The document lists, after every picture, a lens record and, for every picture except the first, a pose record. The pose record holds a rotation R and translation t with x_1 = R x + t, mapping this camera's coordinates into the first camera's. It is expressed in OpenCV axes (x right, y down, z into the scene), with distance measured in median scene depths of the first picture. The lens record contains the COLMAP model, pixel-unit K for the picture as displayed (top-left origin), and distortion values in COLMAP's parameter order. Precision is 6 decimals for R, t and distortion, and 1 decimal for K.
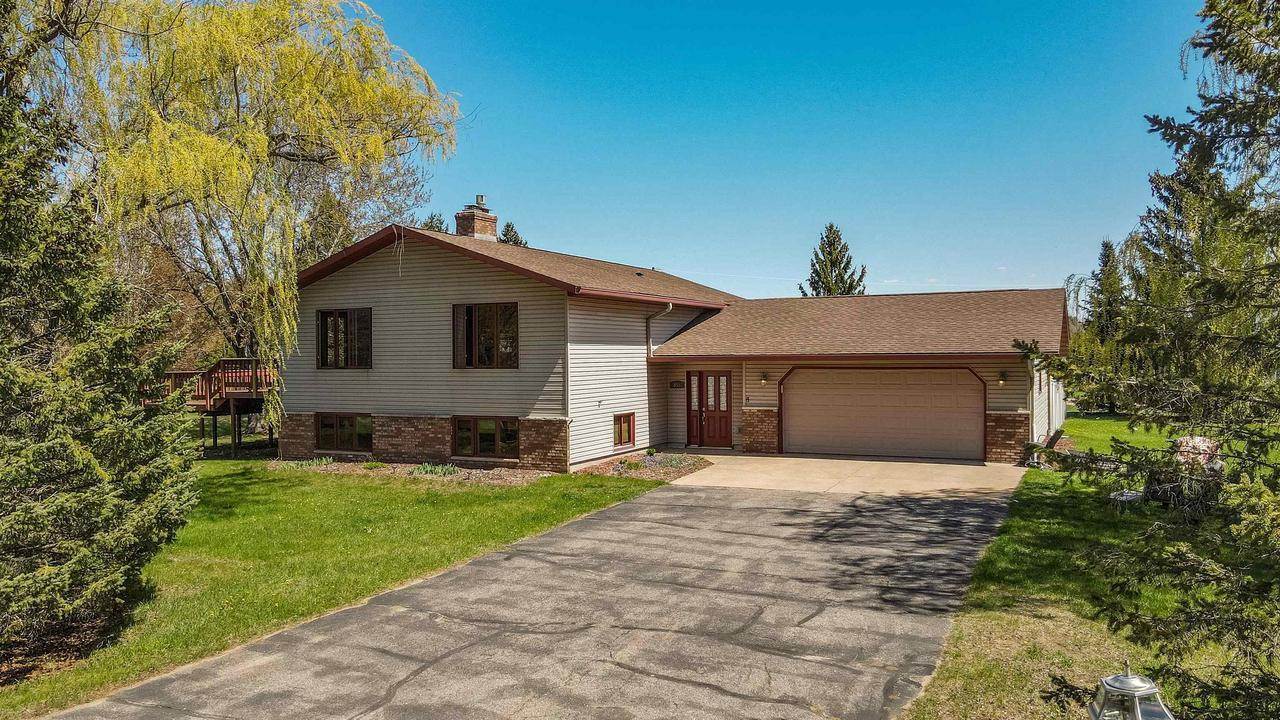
lens RADIAL K [[938.7, 0, 640.7], [0, 938.7, 360.3], [0, 0, 1]] dist [0.020830, 0.004478]
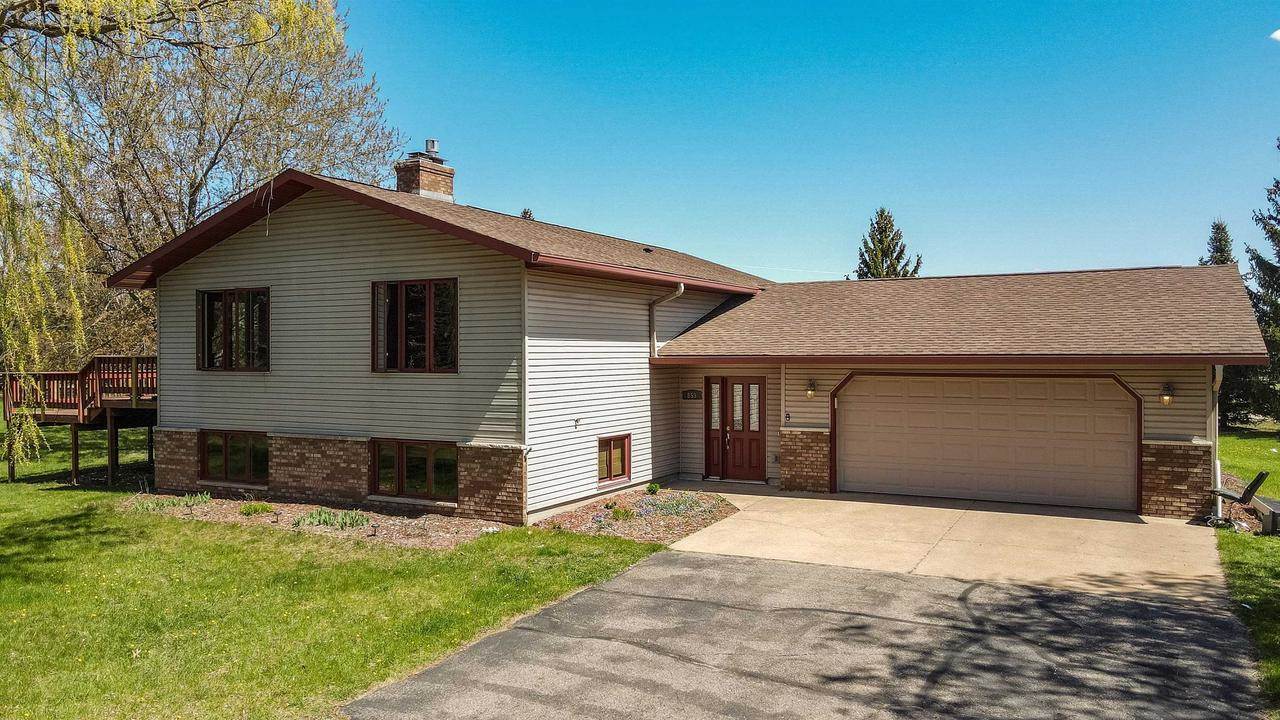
lens RADIAL K [[938.7, 0, 638.7], [0, 938.7, 357.5], [0, 0, 1]] dist [0.020830, 0.004478]
pose [[0.999059, 0.006207, -0.042934, 0.031719], [-0.006286, 0.999979, -0.001712, -0.002161], [0.042923, 0.001981, 0.999076, 0.287918]]
